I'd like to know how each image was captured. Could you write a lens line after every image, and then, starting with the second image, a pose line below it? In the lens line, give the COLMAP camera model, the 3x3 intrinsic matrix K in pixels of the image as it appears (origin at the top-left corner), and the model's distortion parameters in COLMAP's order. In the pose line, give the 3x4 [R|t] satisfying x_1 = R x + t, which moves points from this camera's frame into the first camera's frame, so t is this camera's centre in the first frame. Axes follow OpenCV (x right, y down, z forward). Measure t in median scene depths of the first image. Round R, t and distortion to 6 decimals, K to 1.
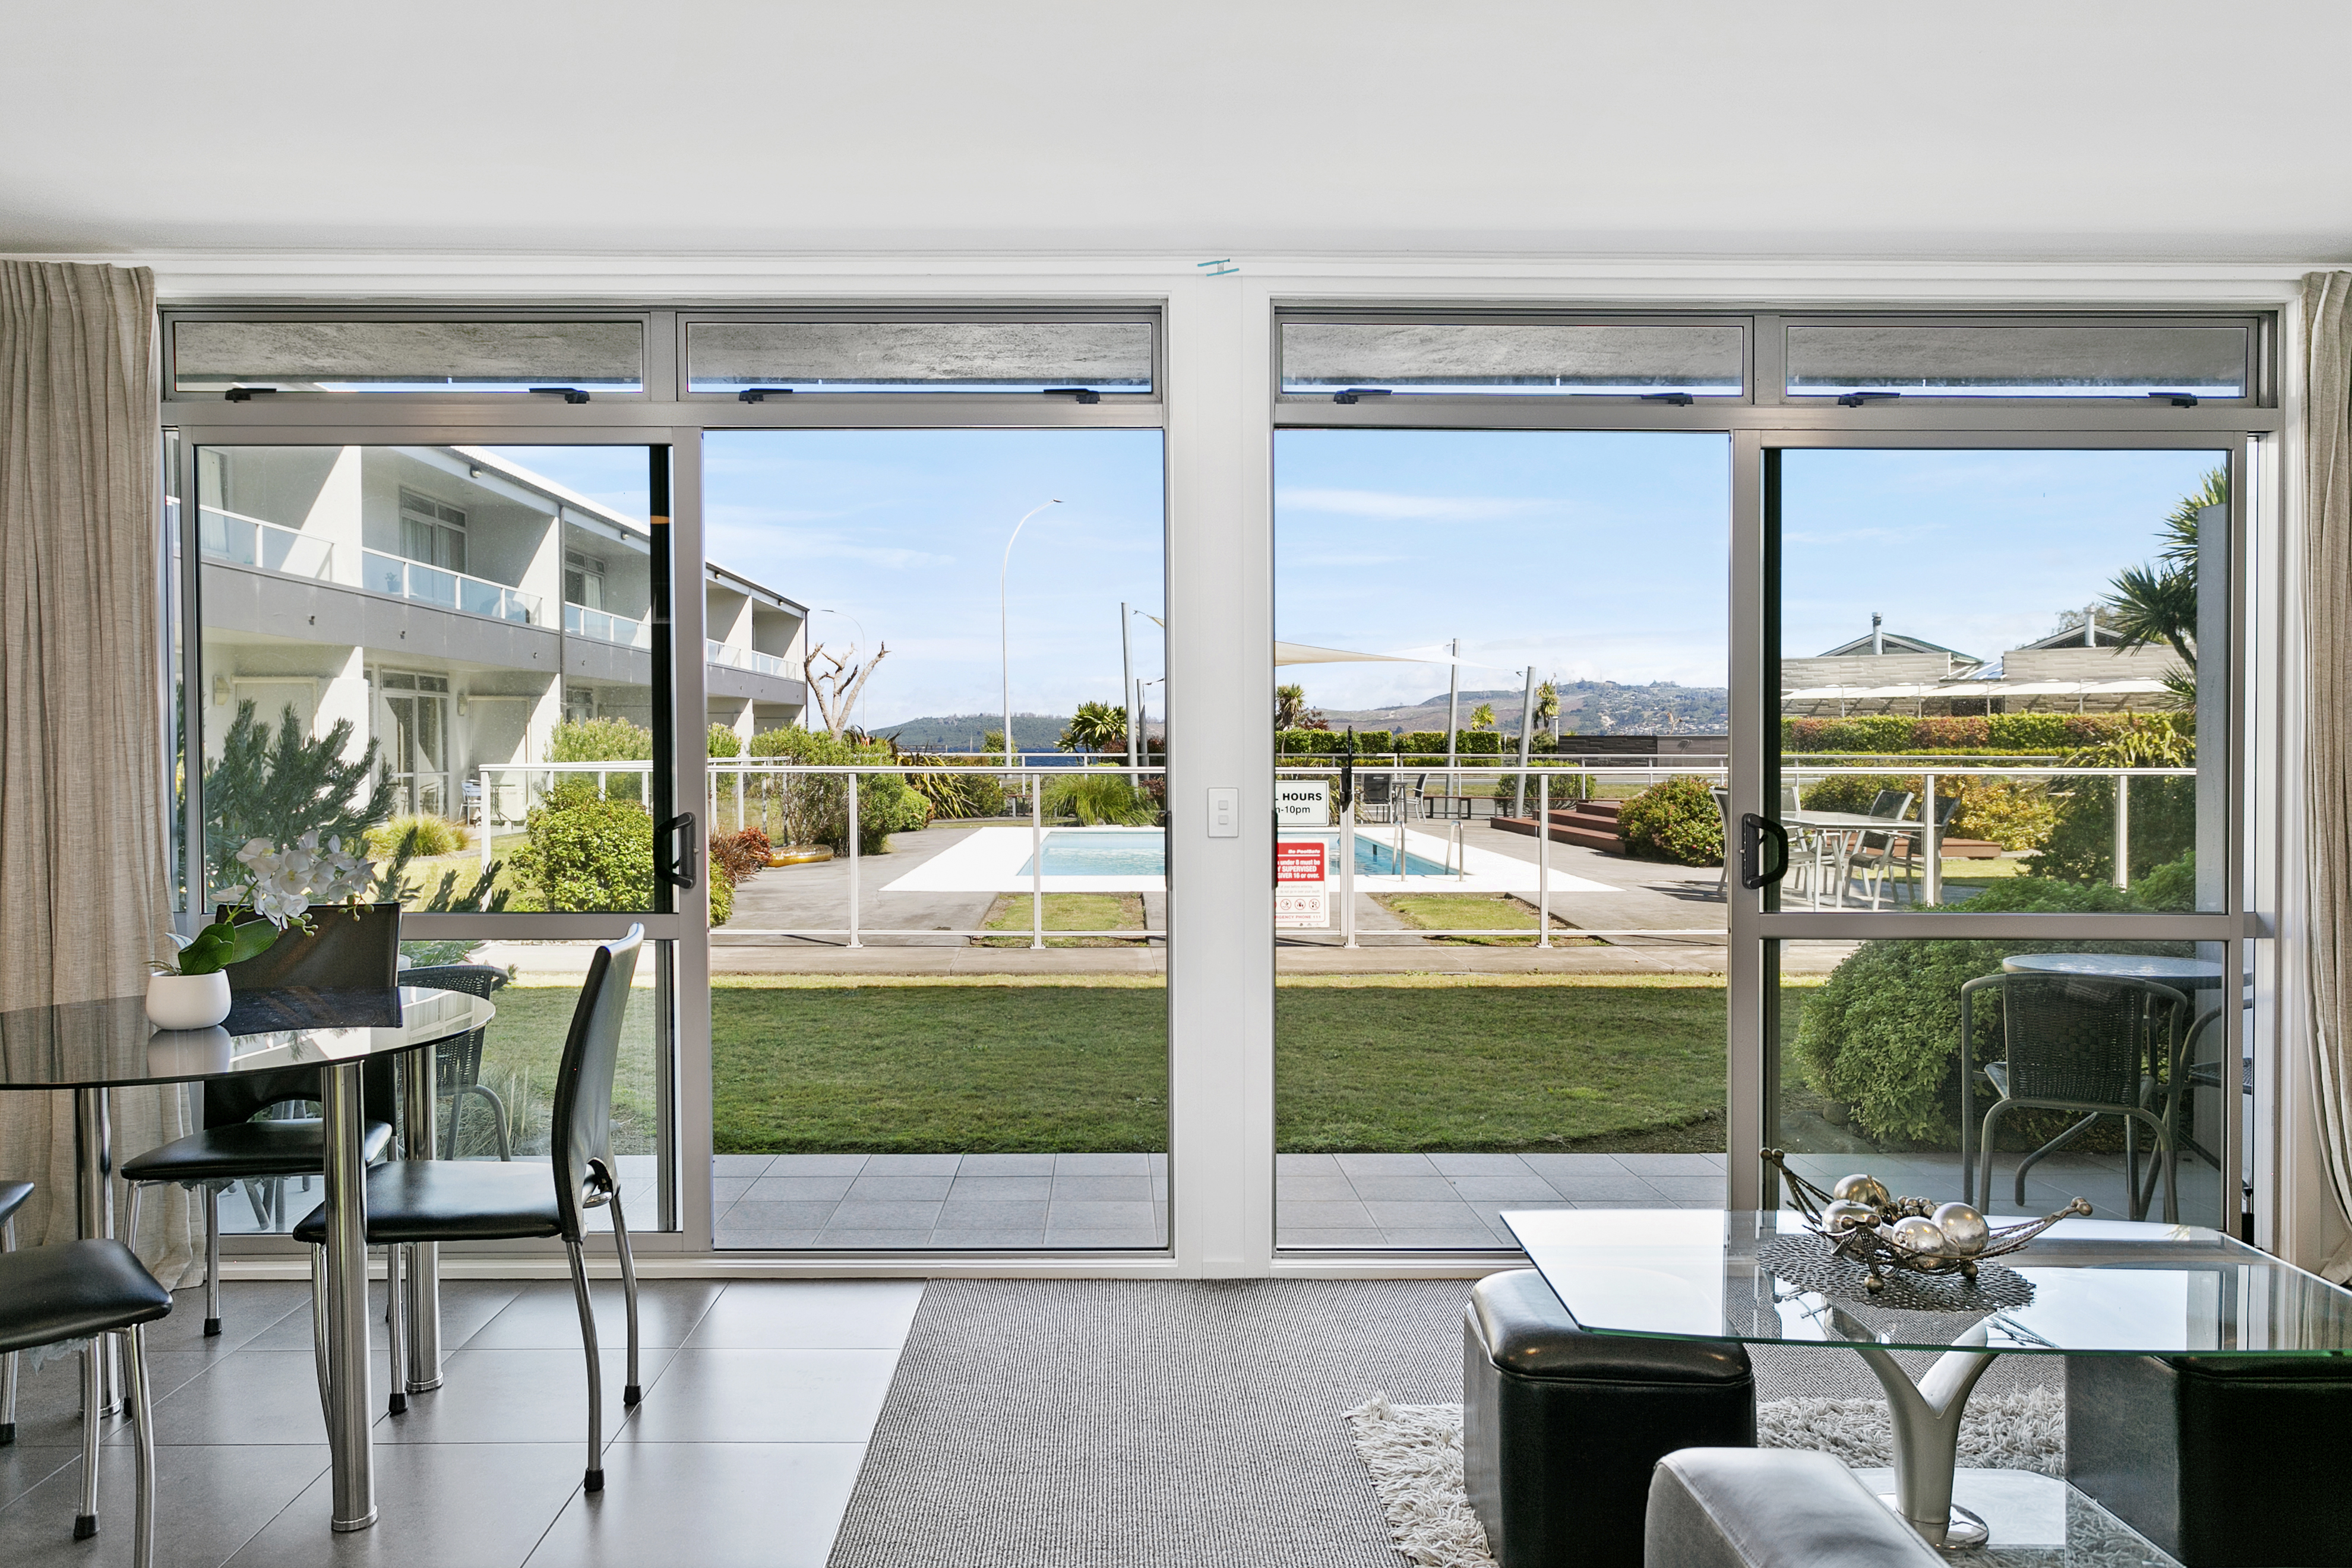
lens RADIAL K [[1634.1, 0, 1147.9], [0, 1634.1, 745.2], [0, 0, 1]] dist [-0.002621, 0.005394]
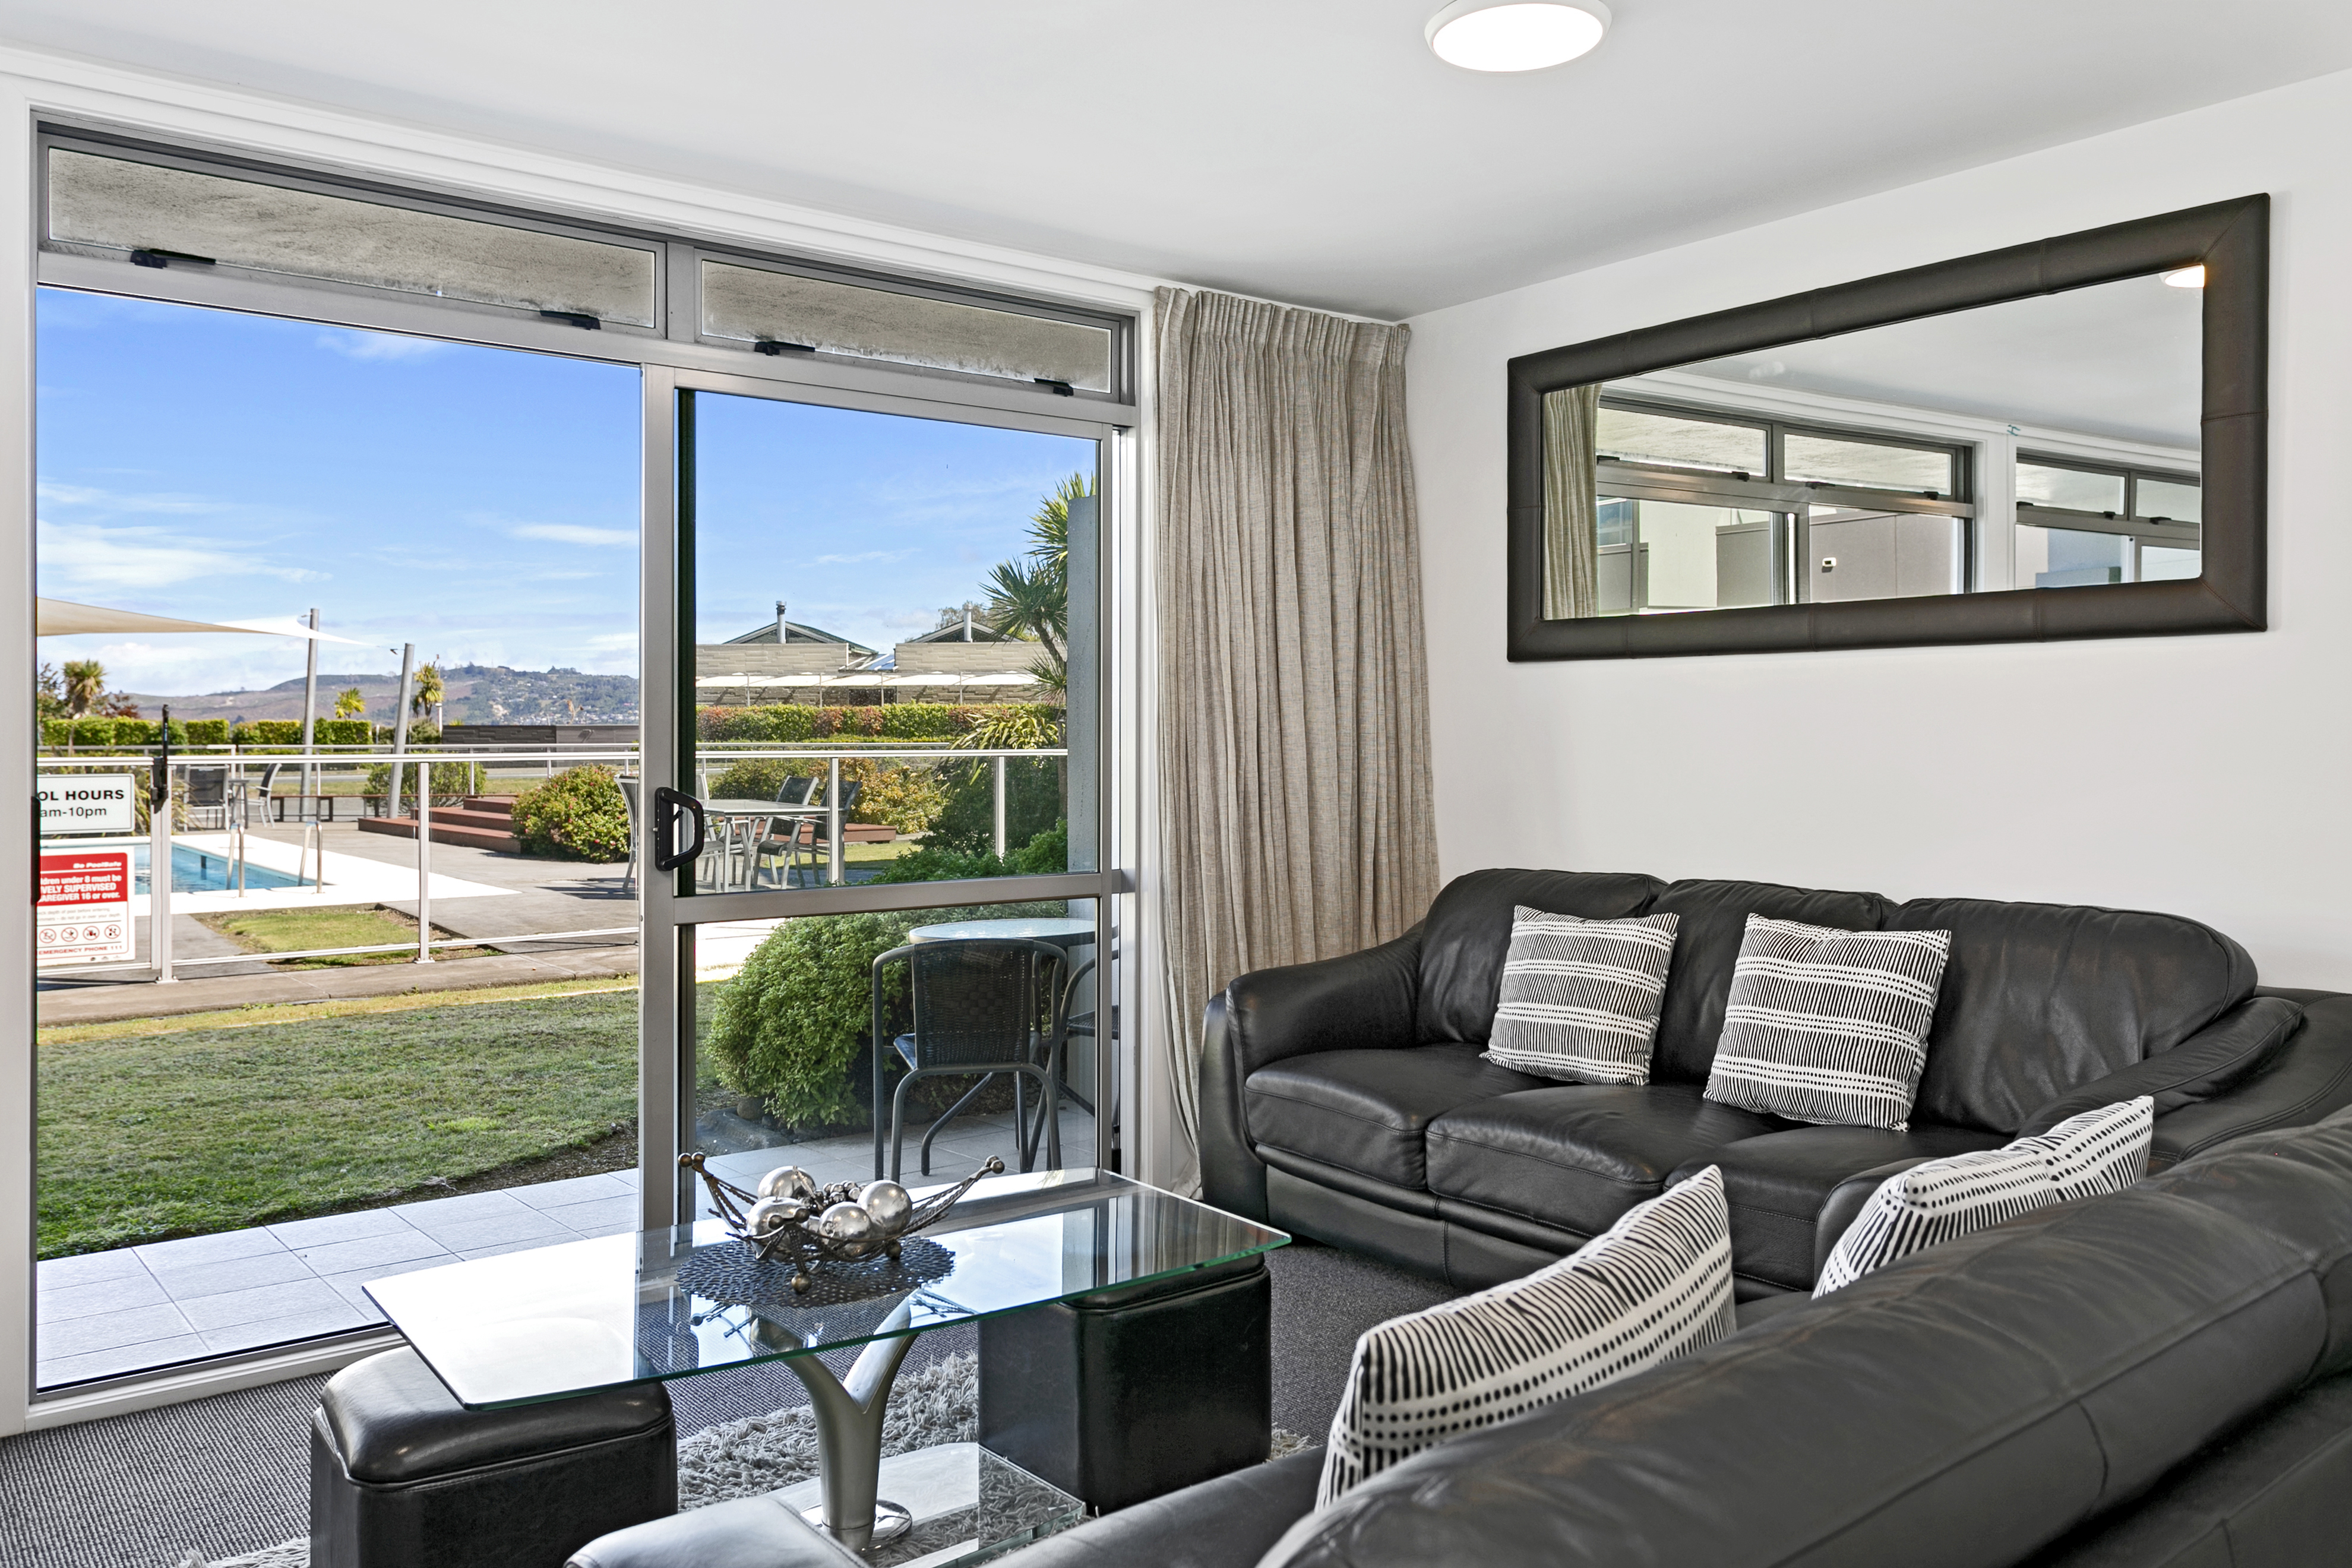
lens RADIAL K [[1750.0, 0, 1178.2], [0, 1750.0, 723.7], [0, 0, 1]] dist [0.011653, -0.000806]
pose [[0.800032, 0.000928, 0.599957, 0.009694], [0.003691, 0.999972, -0.006469, 0.009638], [-0.599946, 0.007390, 0.800006, 0.035337]]
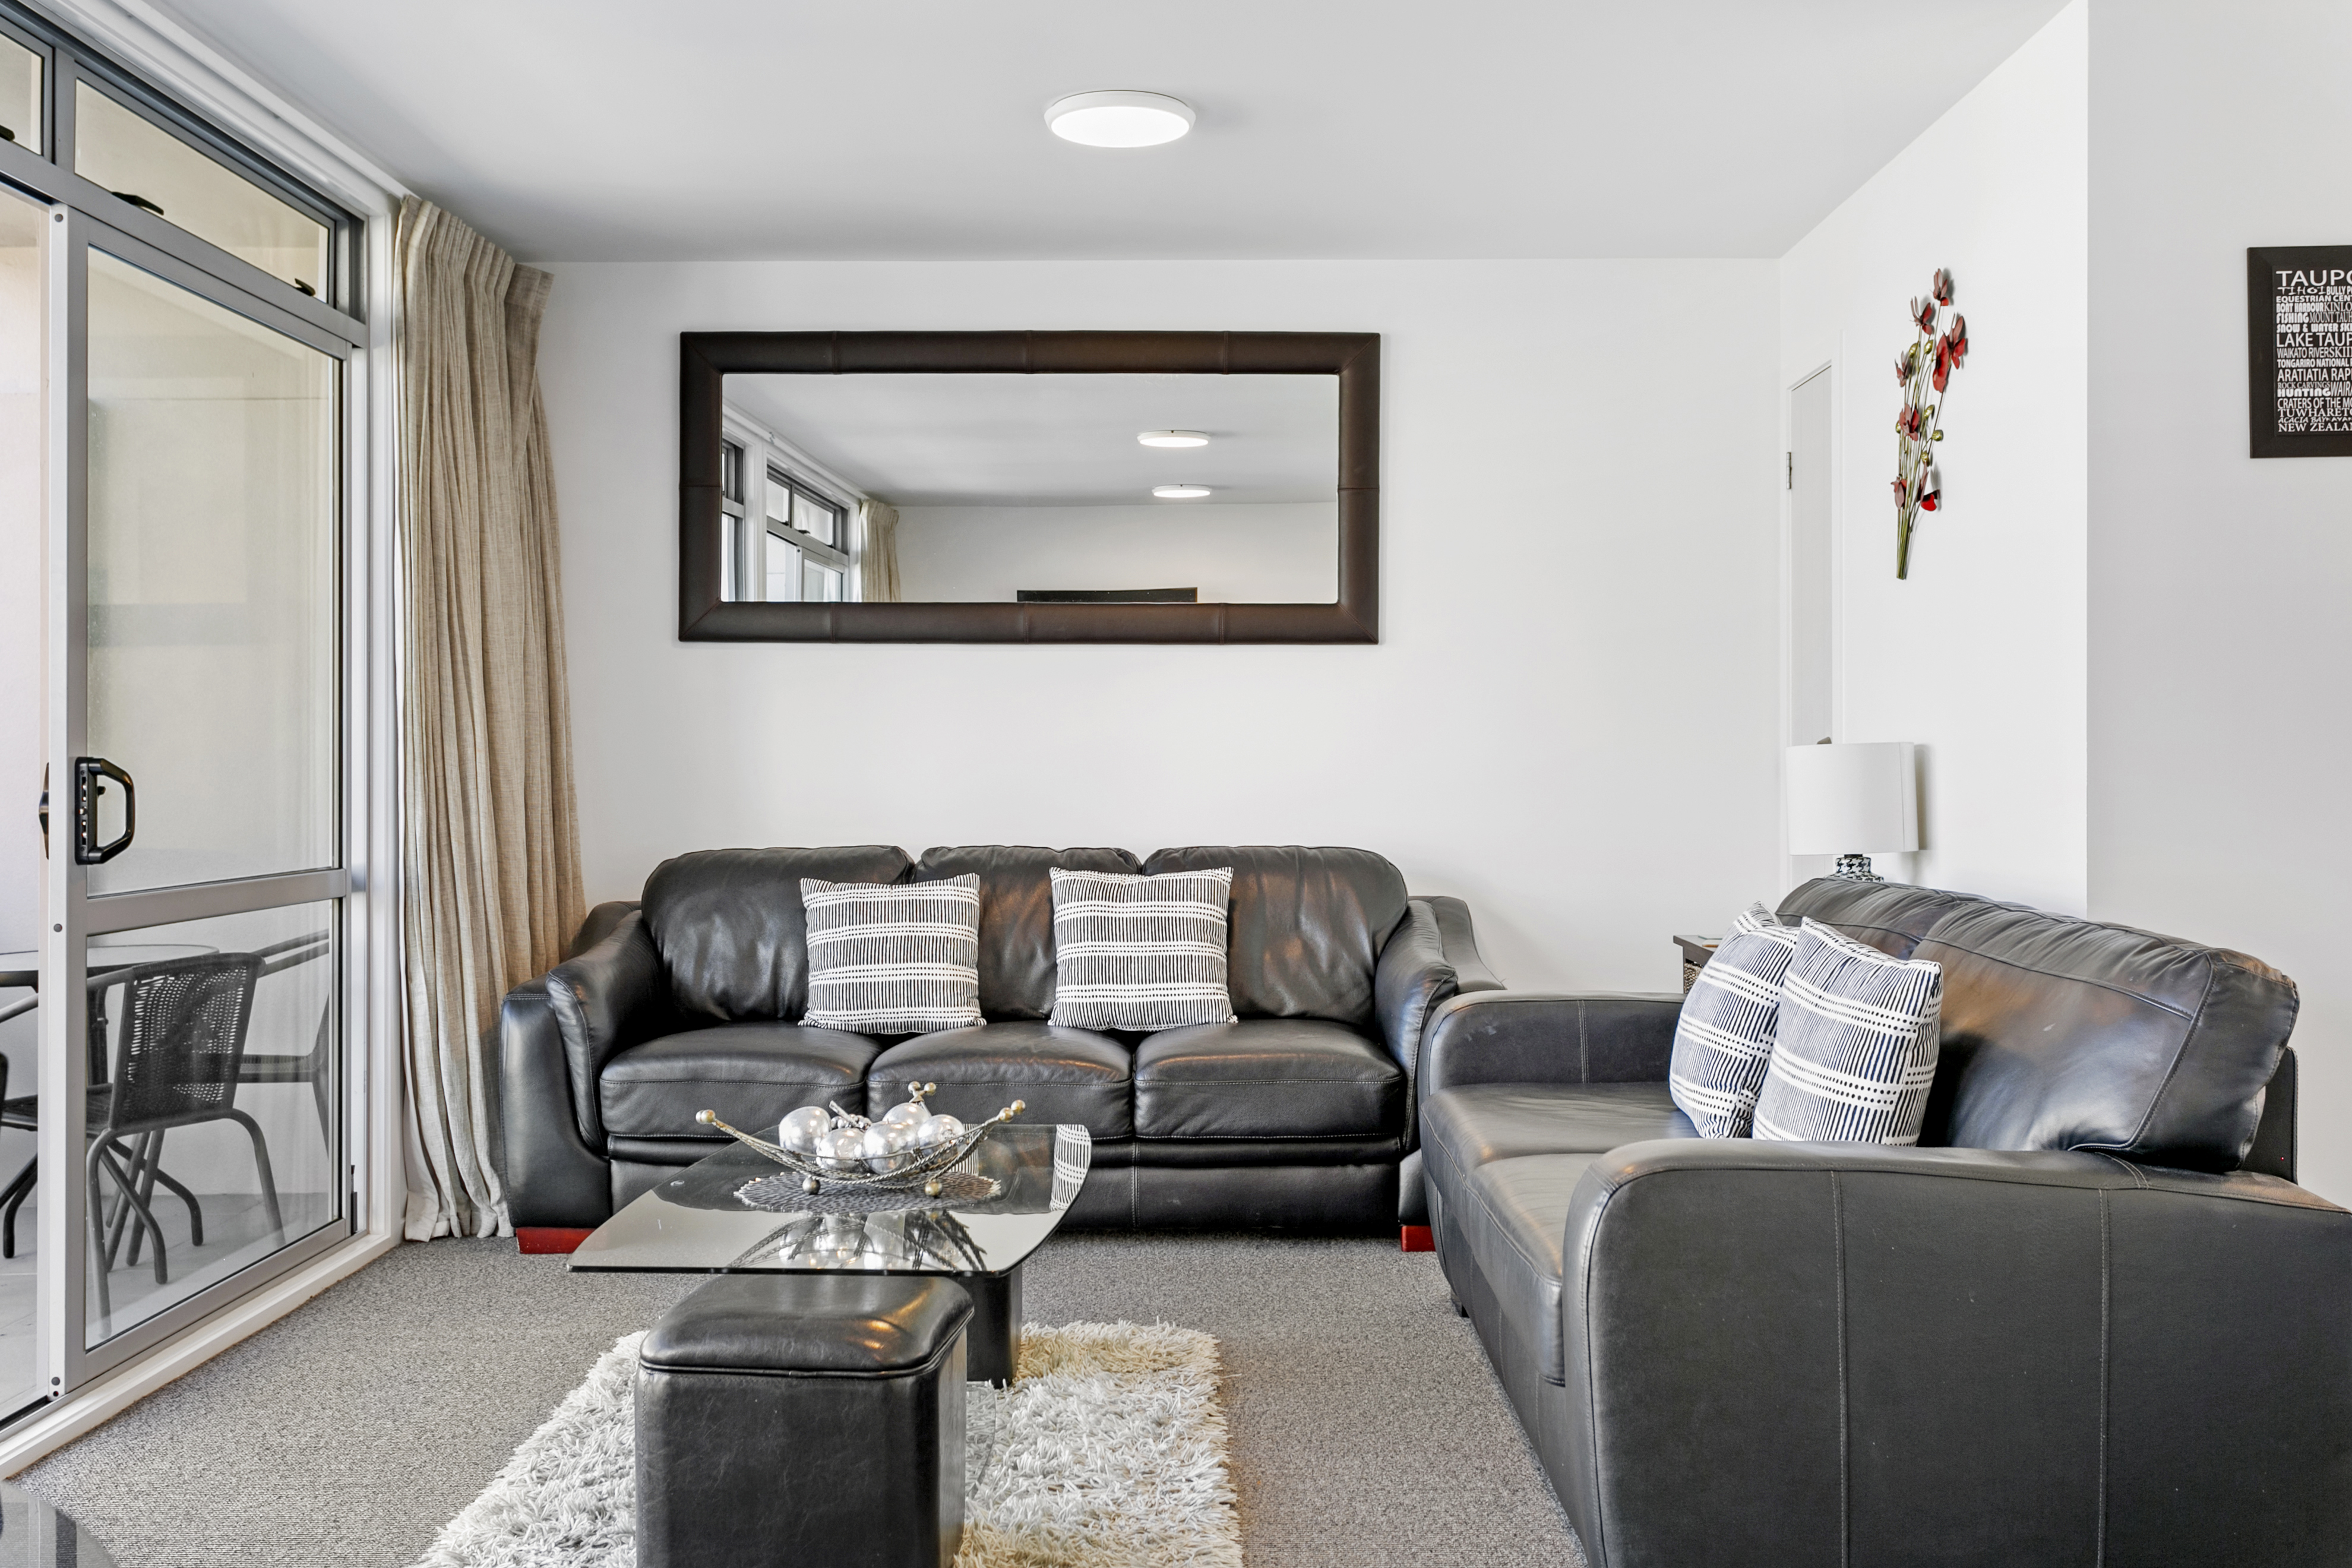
lens RADIAL K [[2264.9, 0, 1147.5], [0, 2264.9, 742.2], [0, 0, 1]] dist [0.004401, 0.000000]
pose [[0.034034, 0.006640, 0.999399, -0.423496], [-0.000411, 0.999978, -0.006630, 0.029371], [-0.999421, -0.000185, 0.034036, 0.366448]]
